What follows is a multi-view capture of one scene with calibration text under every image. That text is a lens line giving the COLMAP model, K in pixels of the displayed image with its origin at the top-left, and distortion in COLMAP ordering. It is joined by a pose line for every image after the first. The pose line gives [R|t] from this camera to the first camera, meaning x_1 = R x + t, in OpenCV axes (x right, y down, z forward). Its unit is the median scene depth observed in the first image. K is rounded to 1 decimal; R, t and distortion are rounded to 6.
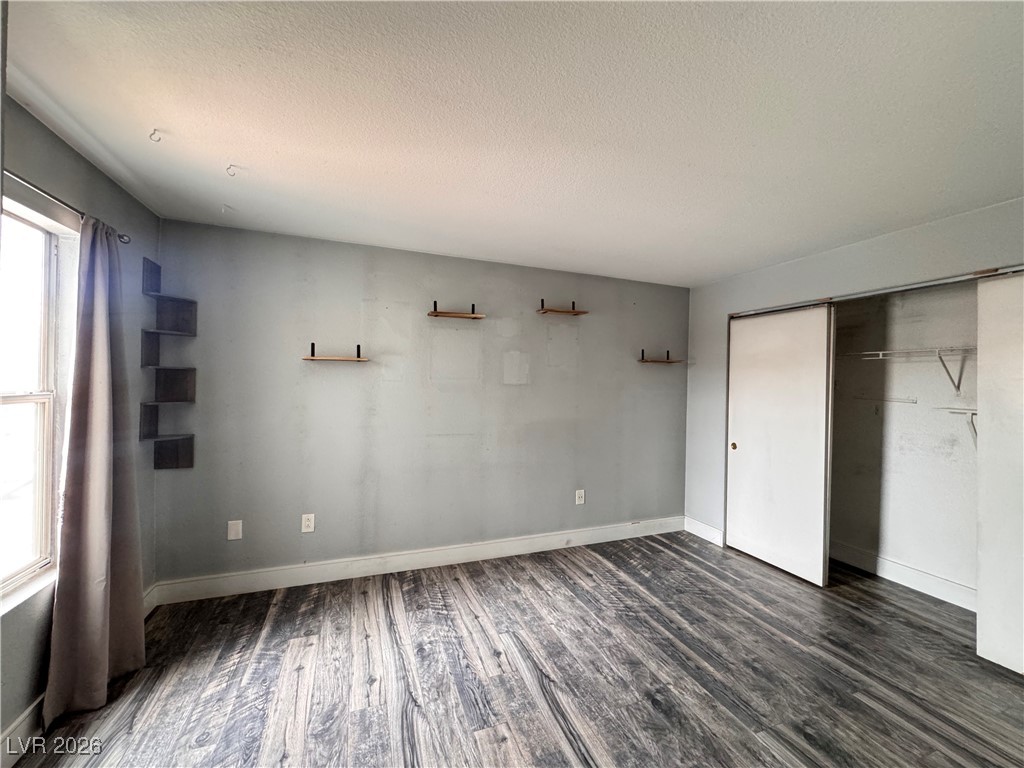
lens RADIAL K [[408.1, 0, 512.9], [0, 408.1, 381.8], [0, 0, 1]] dist [-0.002374, 0.000642]
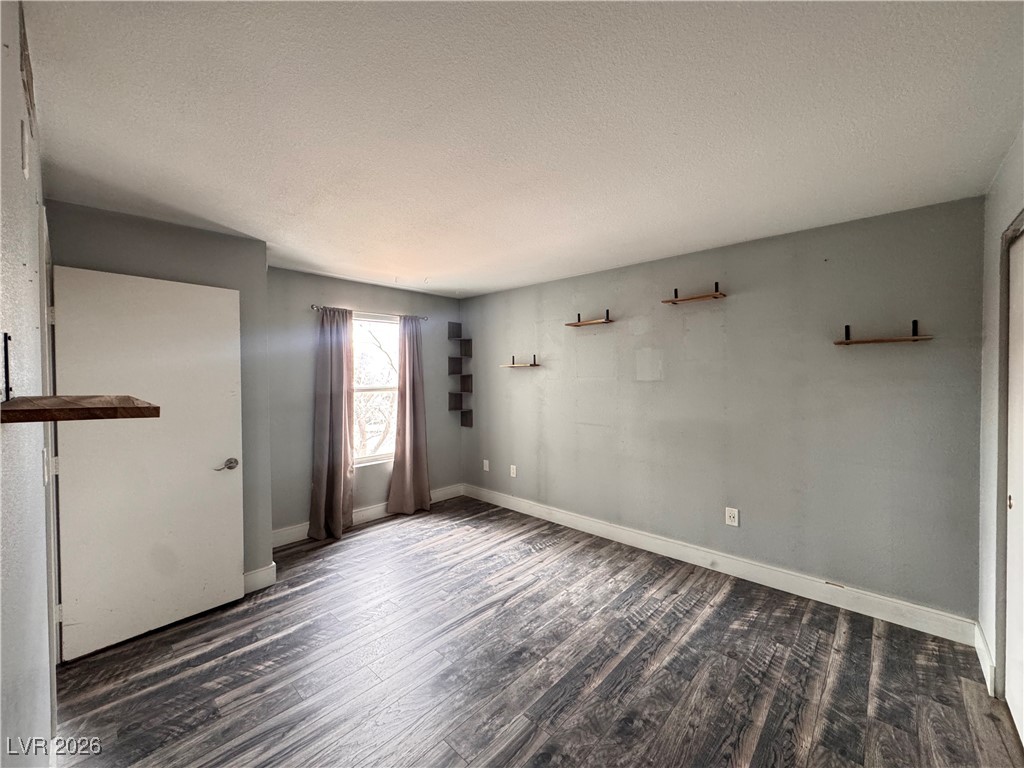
lens RADIAL K [[408.1, 0, 512.9], [0, 408.1, 381.8], [0, 0, 1]] dist [-0.002374, 0.000642]
pose [[0.441757, -0.007375, -0.897105, 0.895893], [0.015840, 0.999874, -0.000420, 0.003978], [0.896995, -0.014024, 0.441818, 0.307205]]
